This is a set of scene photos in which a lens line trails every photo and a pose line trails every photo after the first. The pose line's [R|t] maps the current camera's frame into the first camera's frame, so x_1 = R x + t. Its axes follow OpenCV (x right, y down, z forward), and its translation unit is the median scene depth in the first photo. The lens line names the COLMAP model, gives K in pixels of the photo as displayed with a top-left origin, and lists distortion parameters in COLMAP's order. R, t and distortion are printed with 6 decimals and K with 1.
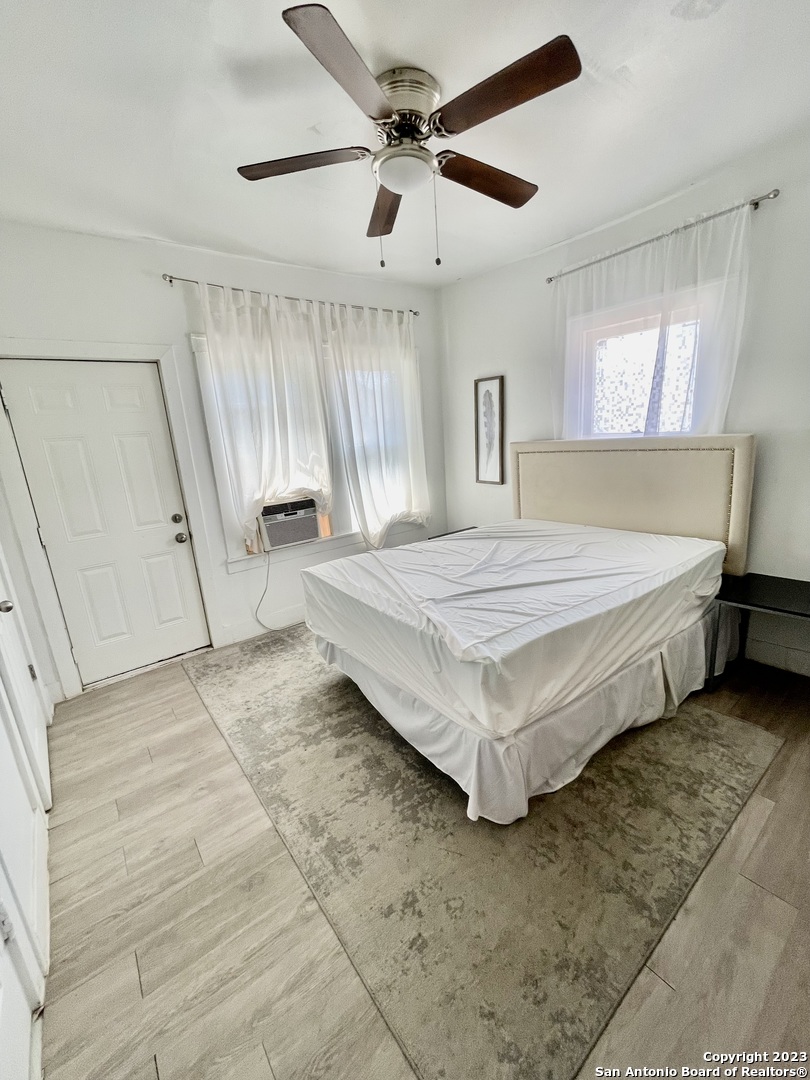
lens RADIAL K [[434.3, 0, 401.7], [0, 434.3, 543.5], [0, 0, 1]] dist [-0.007838, 0.000179]
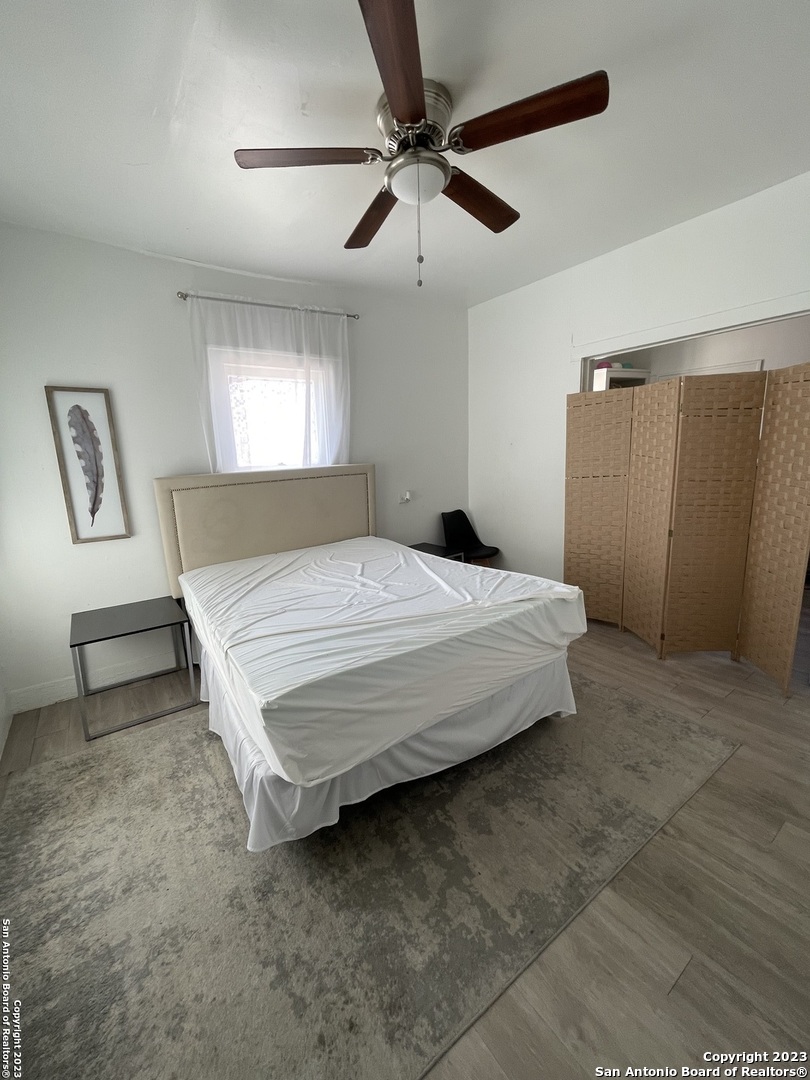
lens RADIAL K [[434.3, 0, 403.2], [0, 434.3, 540.4], [0, 0, 1]] dist [-0.007838, 0.000179]
pose [[0.050811, -0.147280, 0.987789, -0.851023], [0.282028, 0.950926, 0.127276, -0.170259], [-0.958060, 0.272117, 0.089855, 0.909529]]
